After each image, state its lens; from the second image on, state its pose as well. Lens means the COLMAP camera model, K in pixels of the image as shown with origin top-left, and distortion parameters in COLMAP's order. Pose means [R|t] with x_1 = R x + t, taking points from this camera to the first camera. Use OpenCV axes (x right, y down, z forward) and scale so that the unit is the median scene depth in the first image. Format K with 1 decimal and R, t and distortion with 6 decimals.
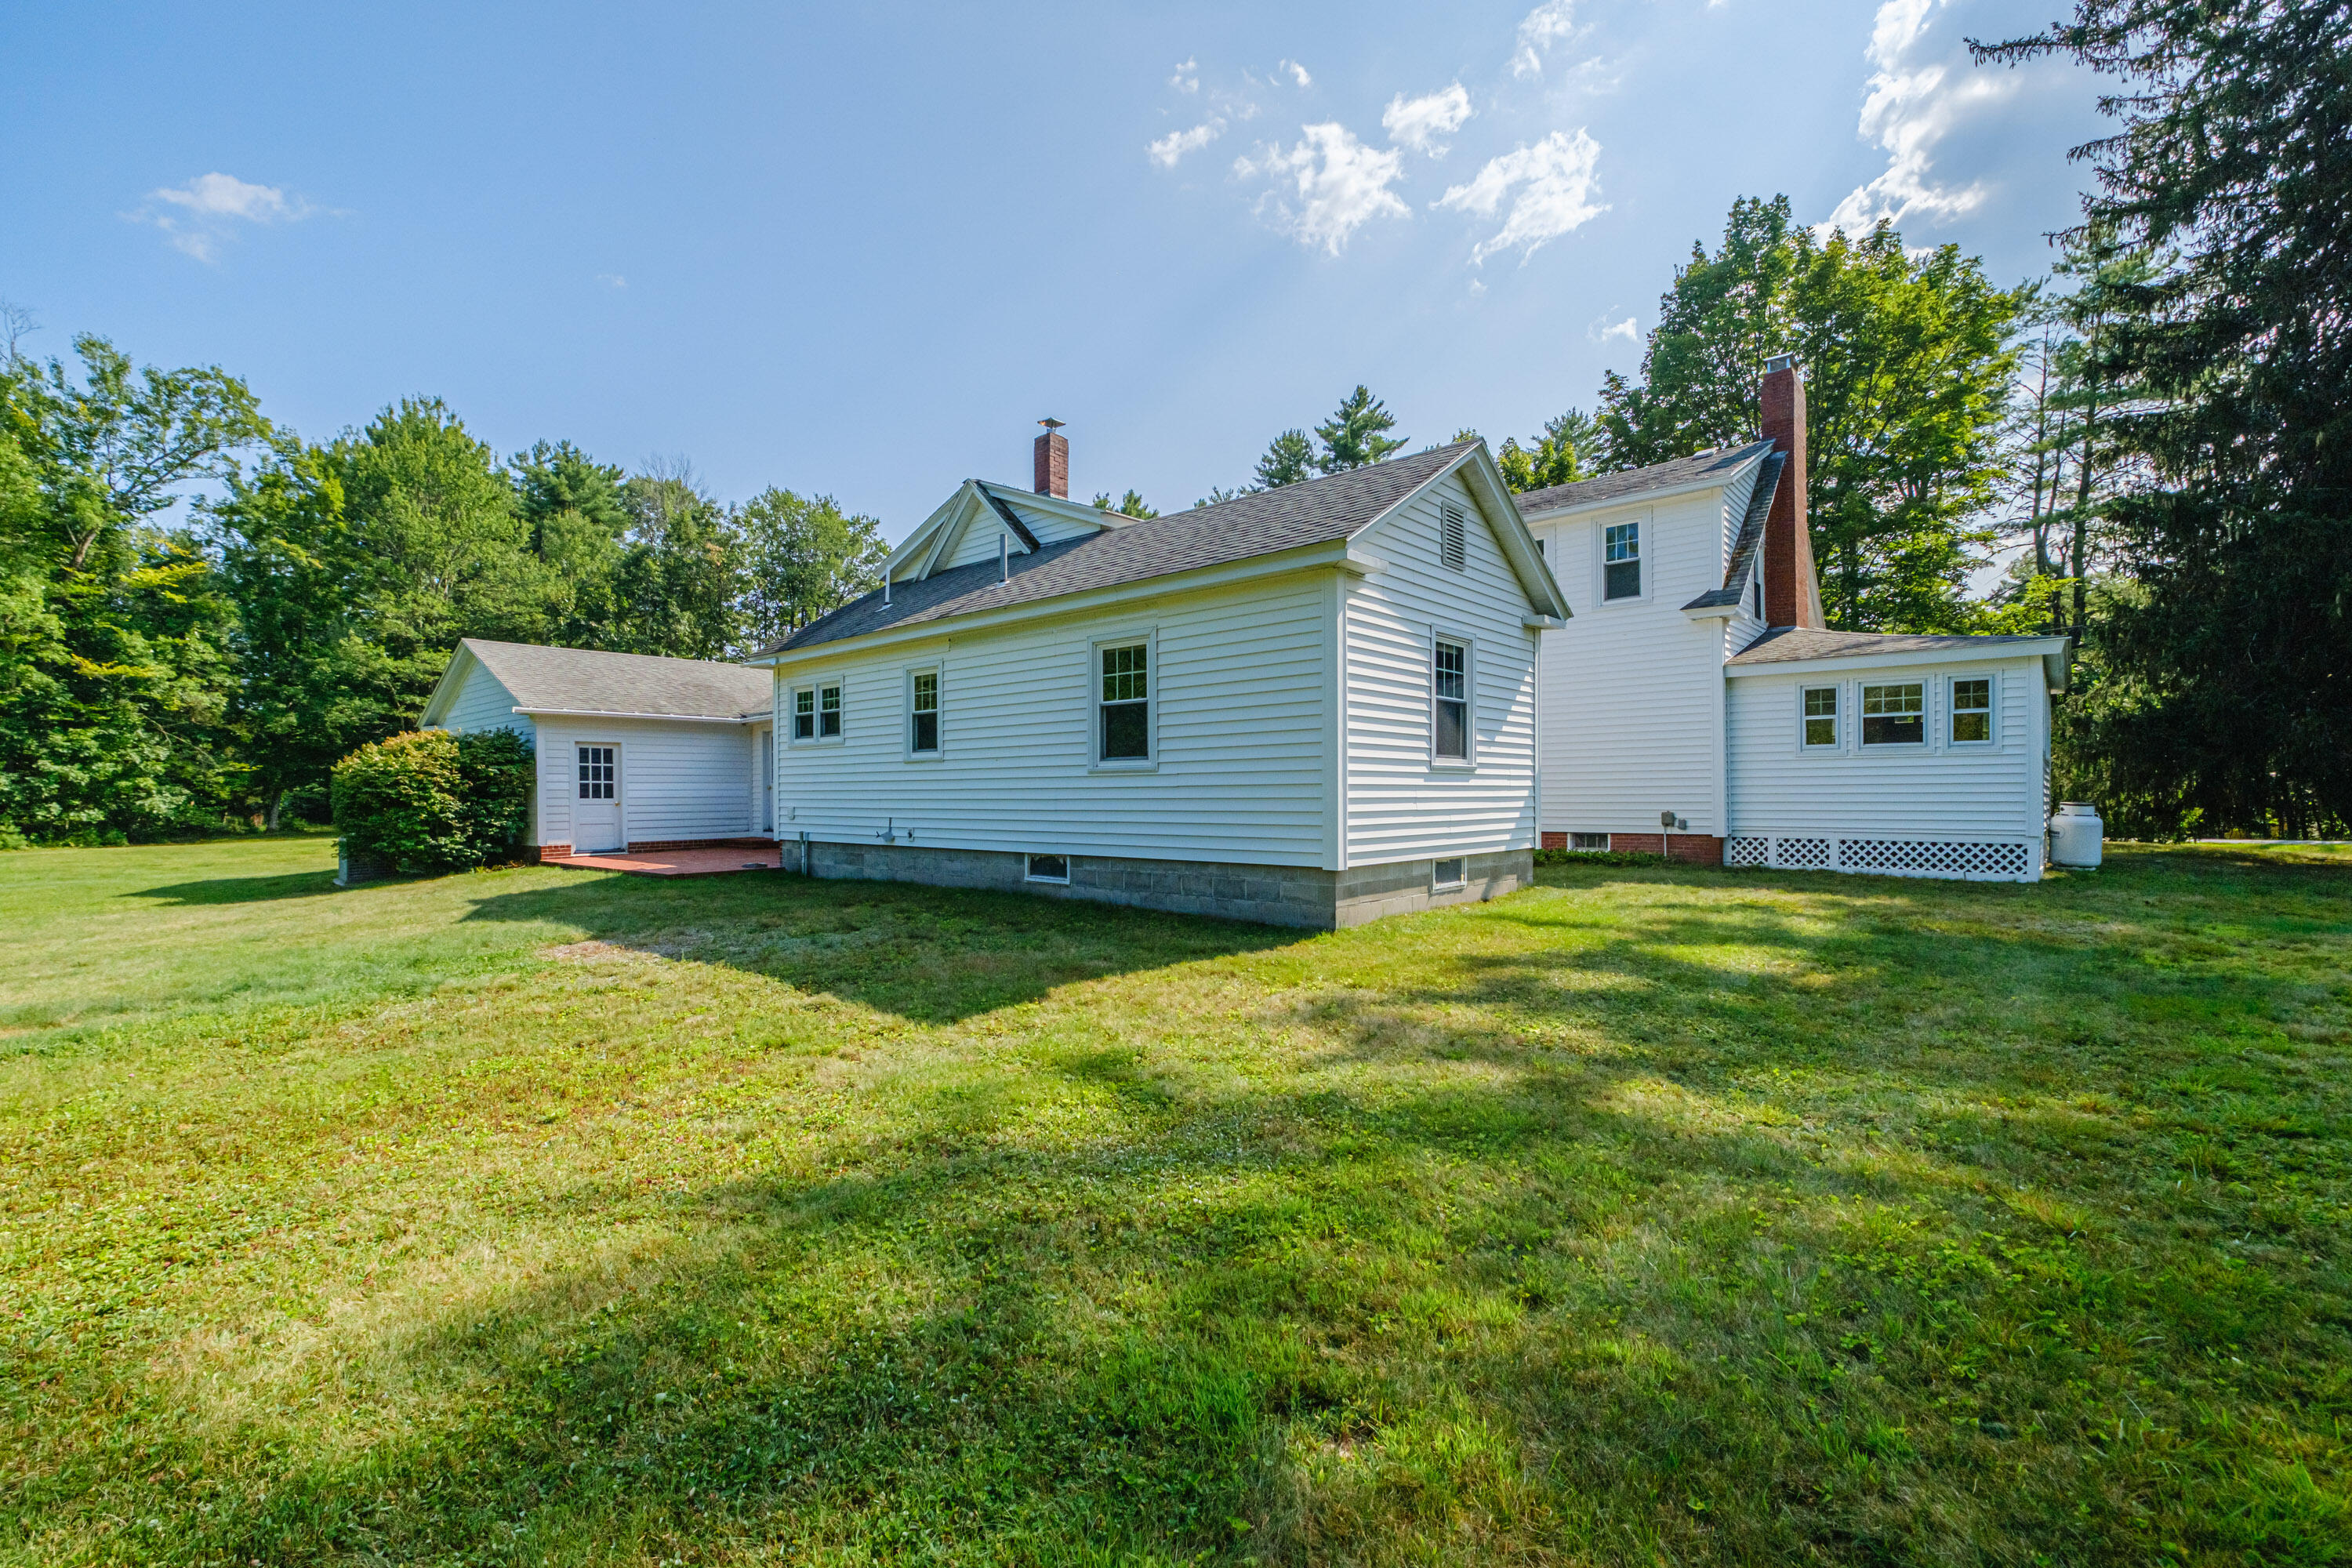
lens RADIAL K [[1051.7, 0, 1167.2], [0, 1051.7, 785.6], [0, 0, 1]] dist [-0.003766, -0.002810]
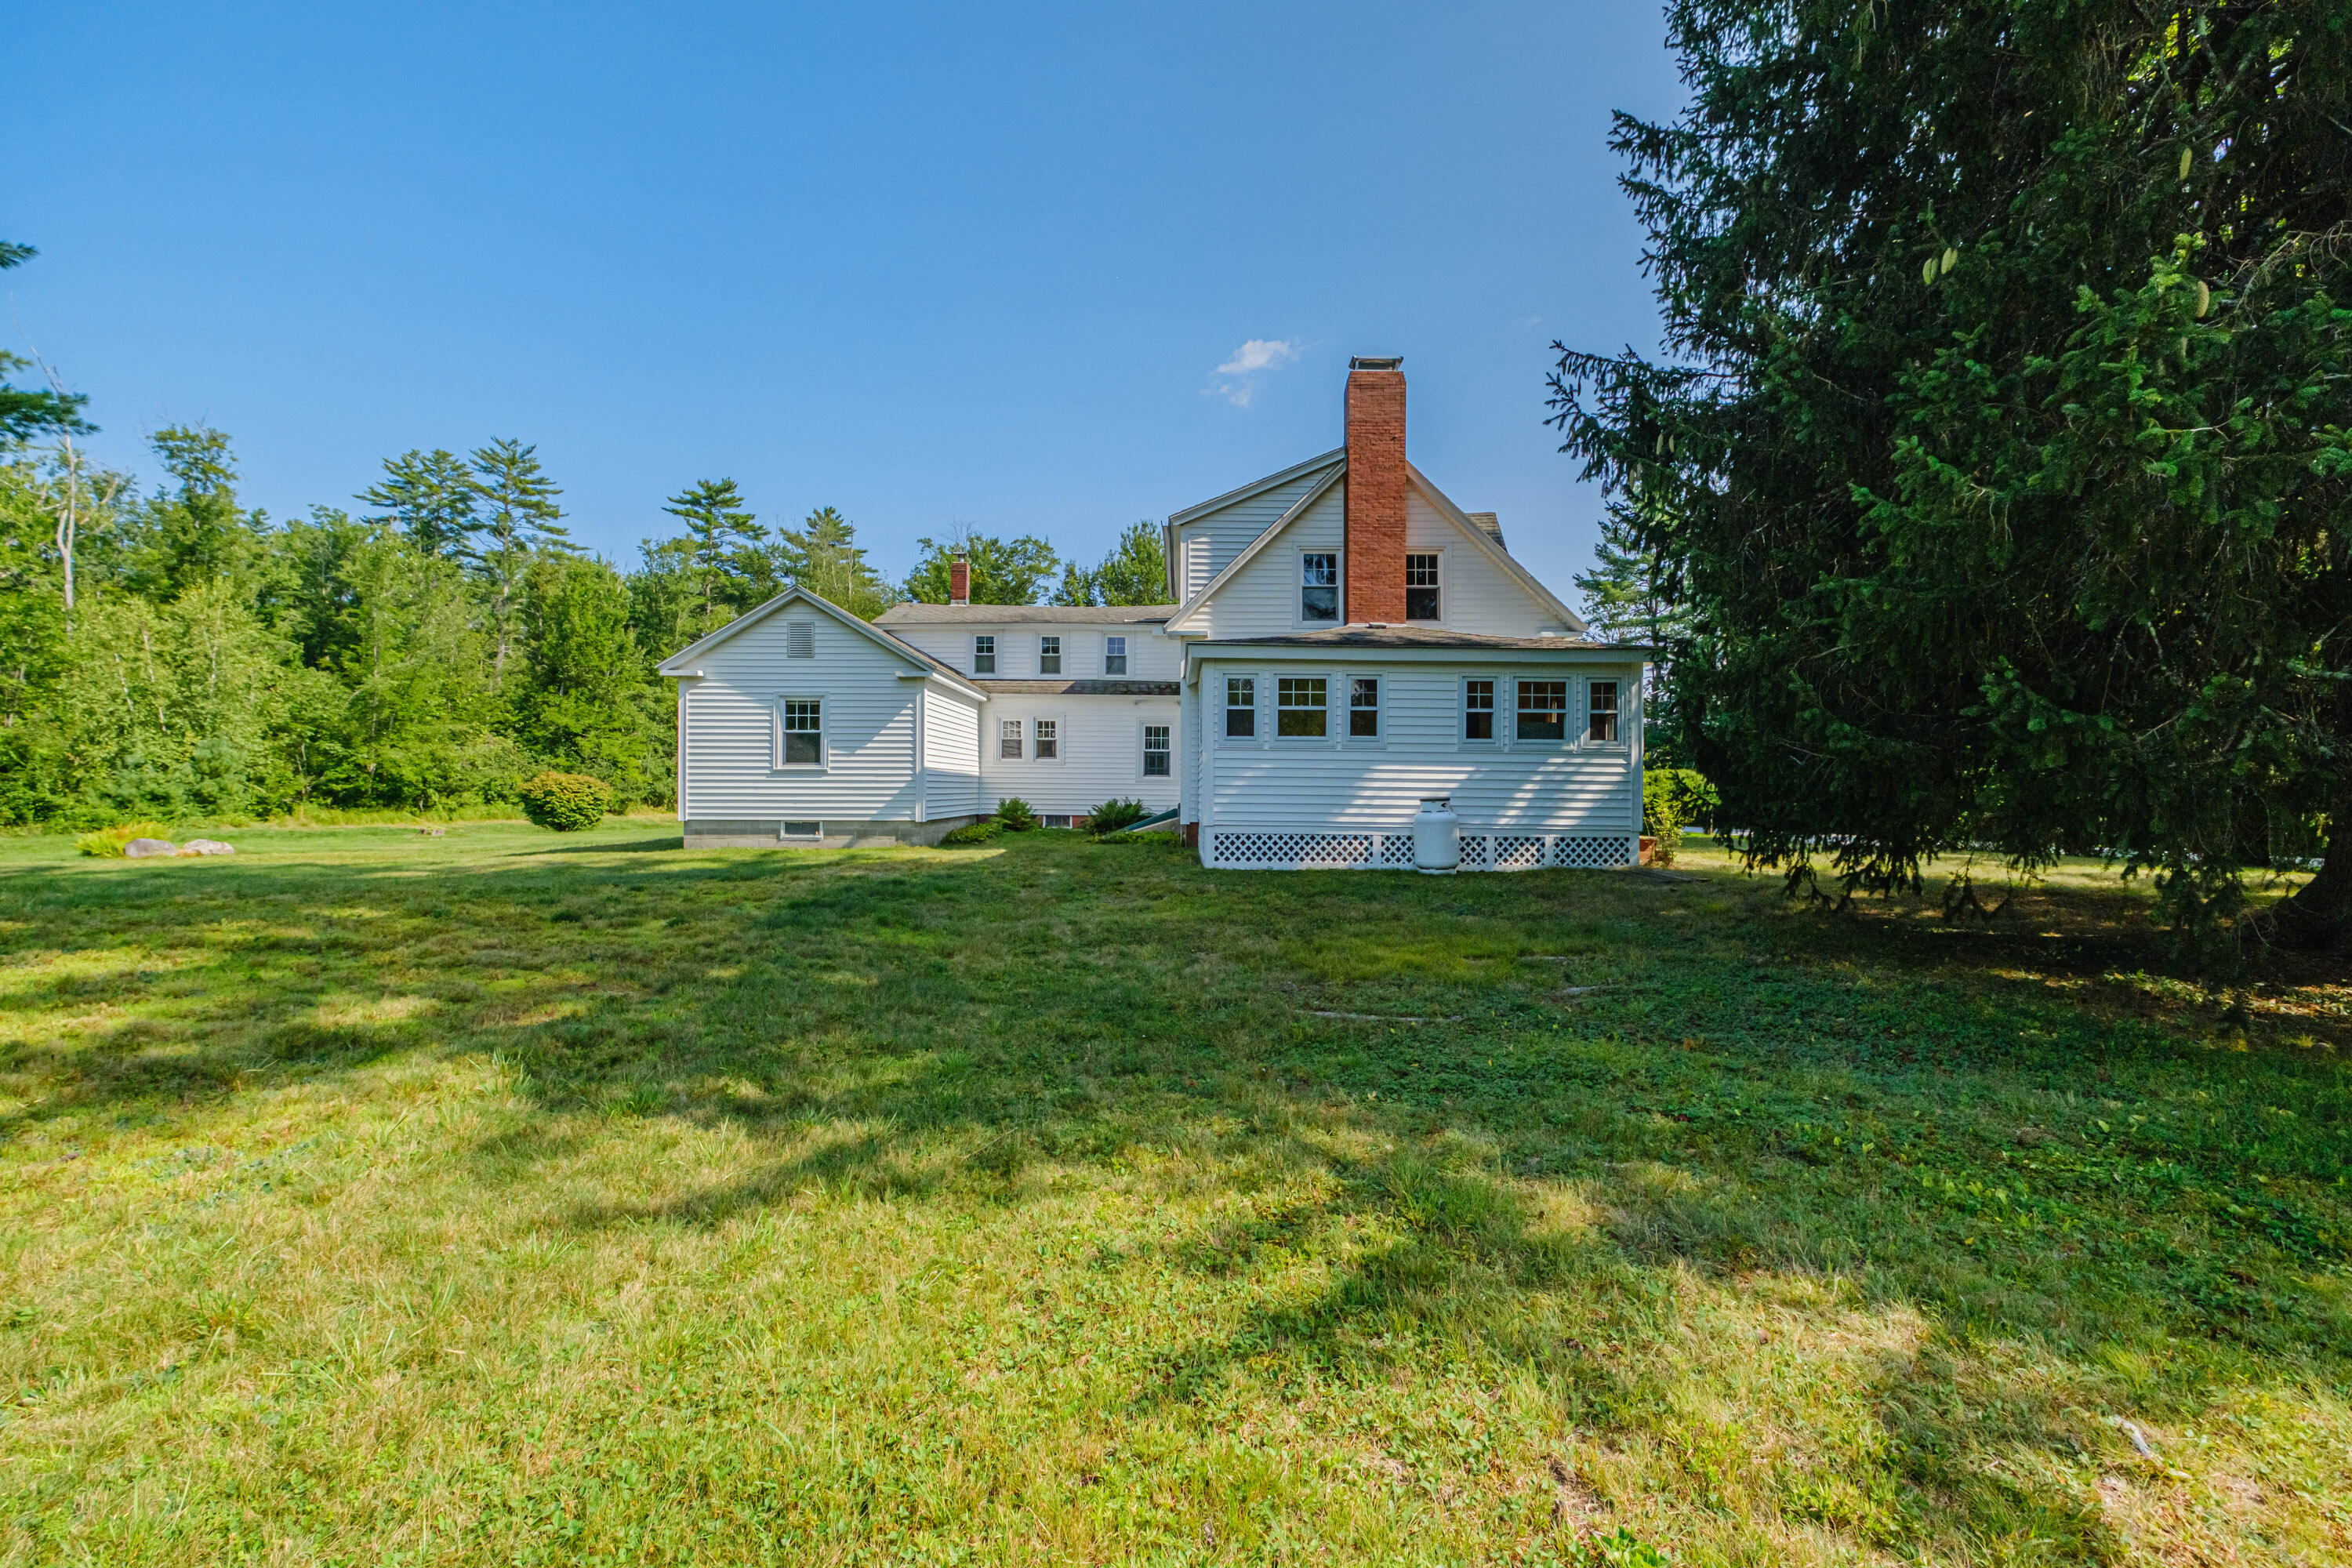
lens RADIAL K [[1051.7, 0, 1190.2], [0, 1051.7, 783.8], [0, 0, 1]] dist [-0.003766, -0.002810]
pose [[0.667407, 0.002847, -0.744688, 1.166276], [-0.004330, 0.999991, -0.000058, 0.001744], [0.744681, 0.003264, 0.667413, 0.173409]]
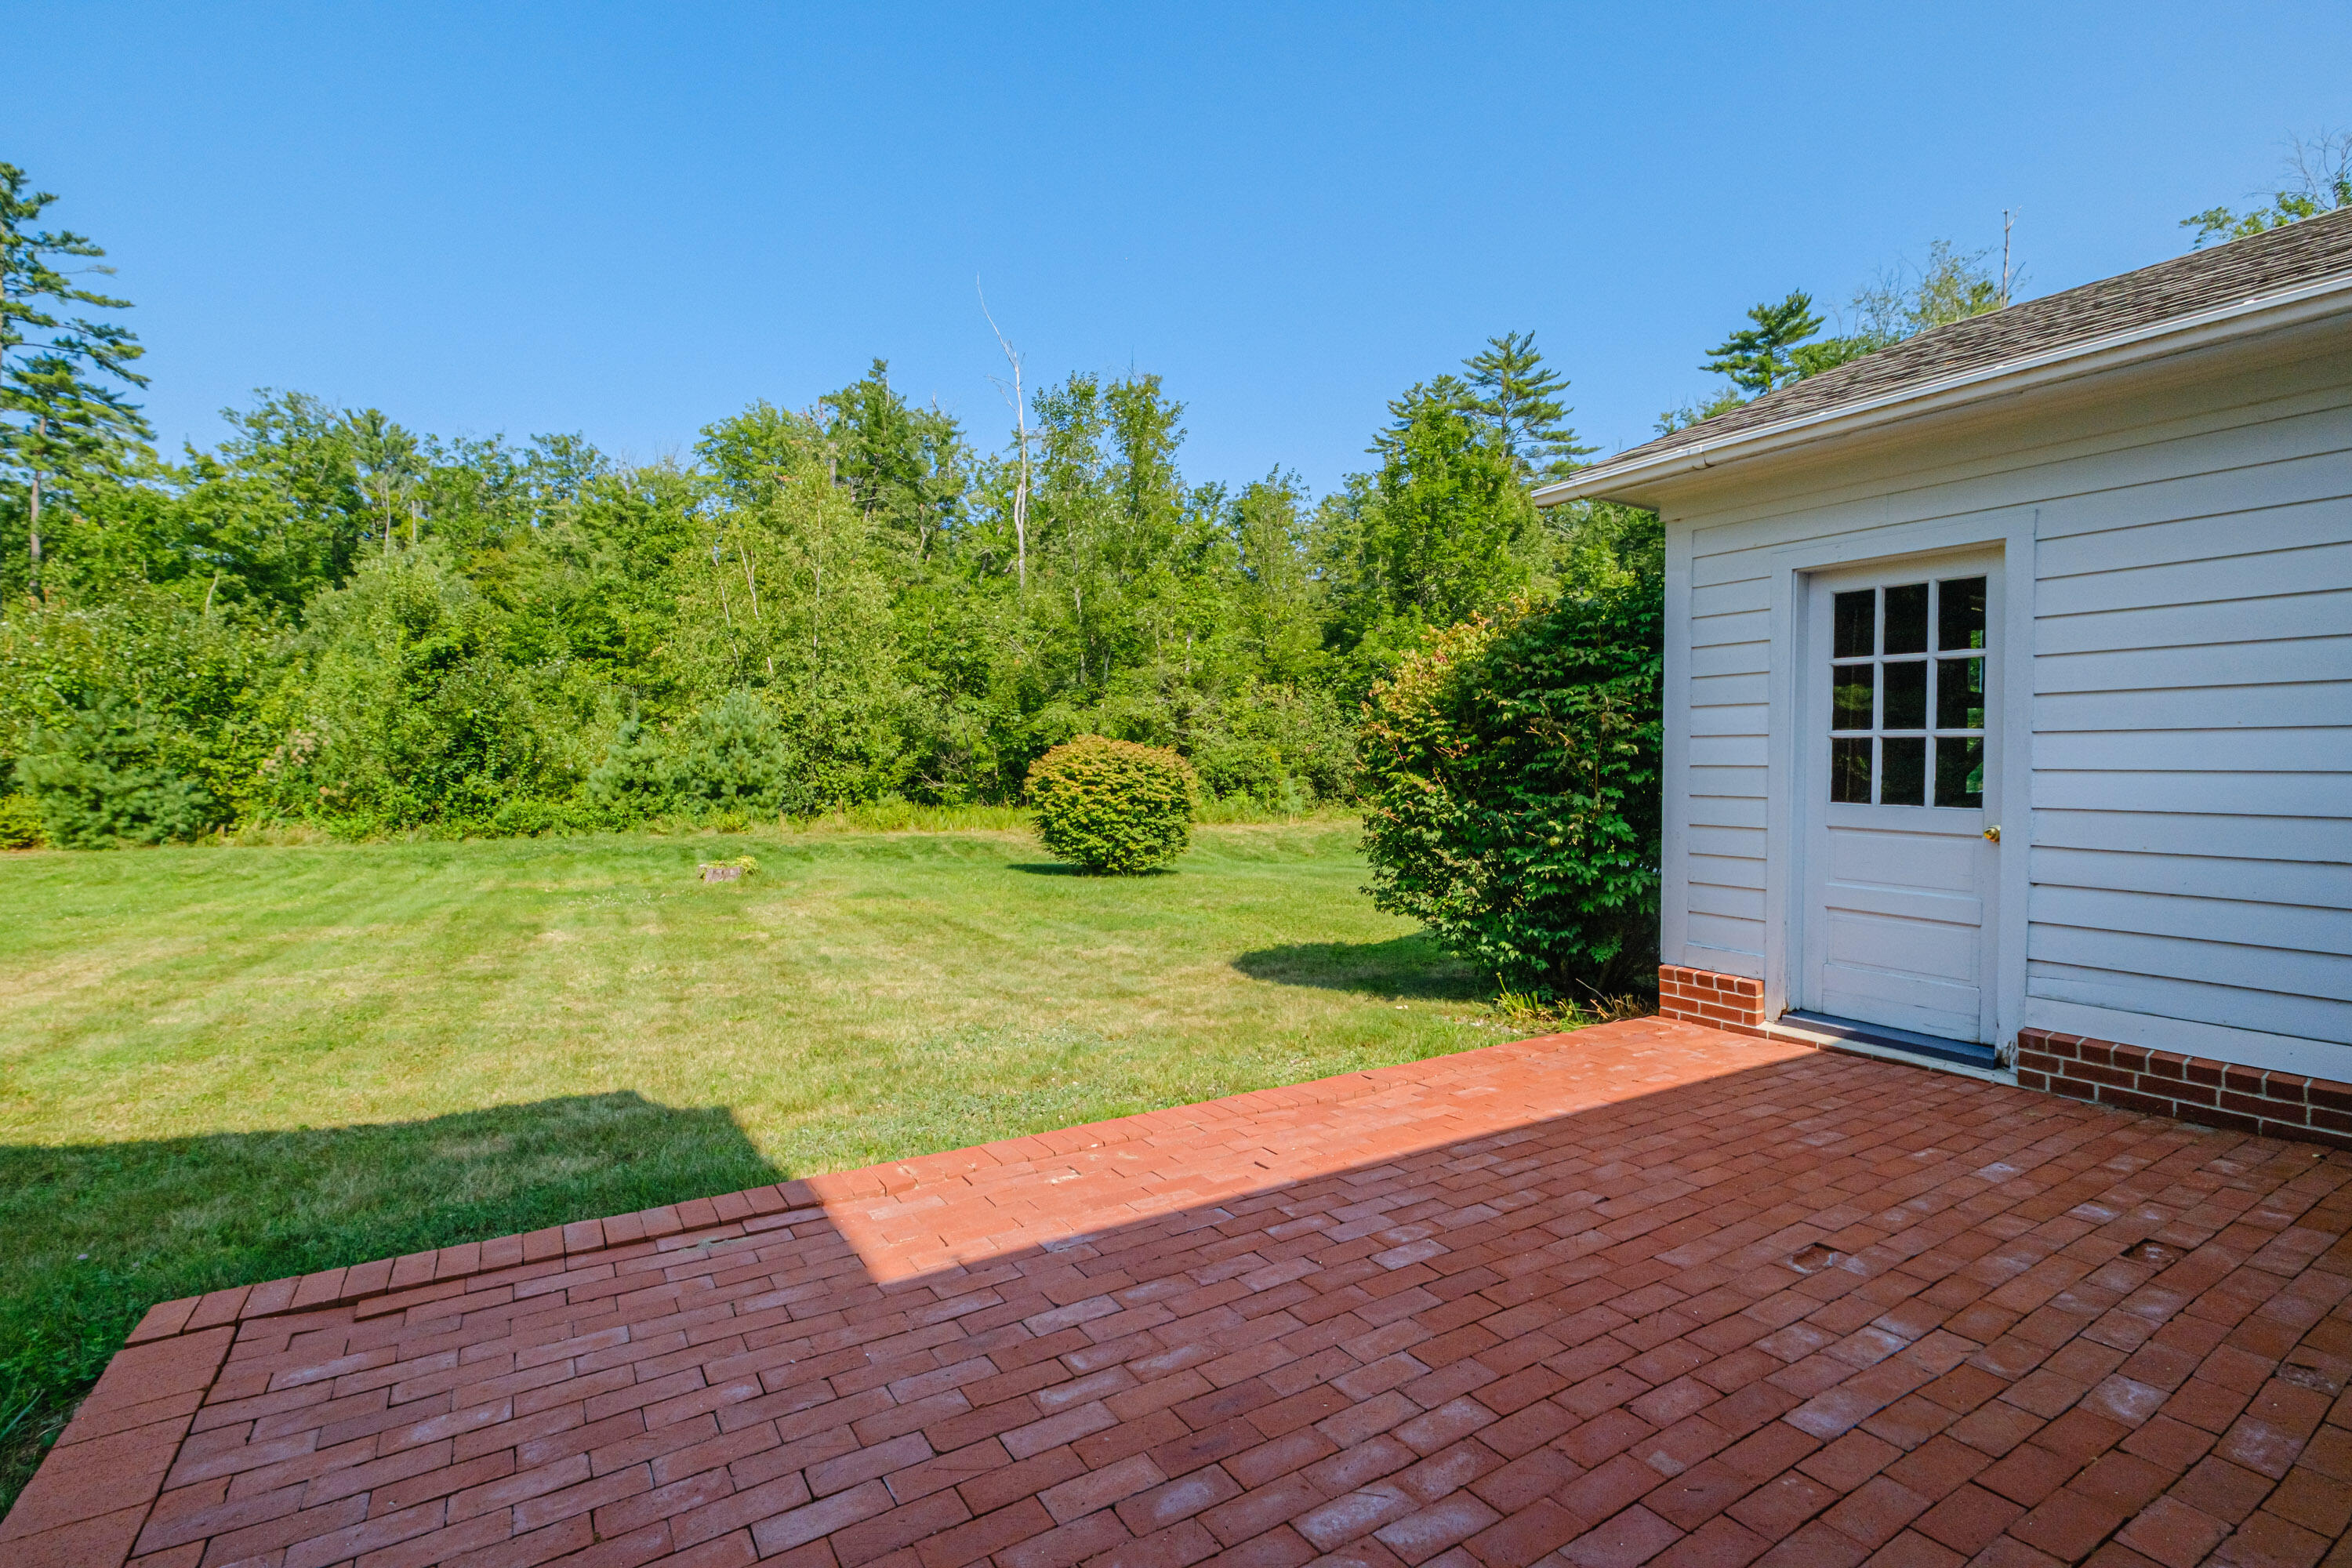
lens RADIAL K [[1051.7, 0, 1157.5], [0, 1051.7, 777.5], [0, 0, 1]] dist [-0.003766, -0.002810]
pose [[-0.291716, 0.018130, -0.956333, -0.278623], [-0.000662, 0.999816, 0.019157, 0.001875], [0.956505, 0.006221, -0.291650, 0.913833]]
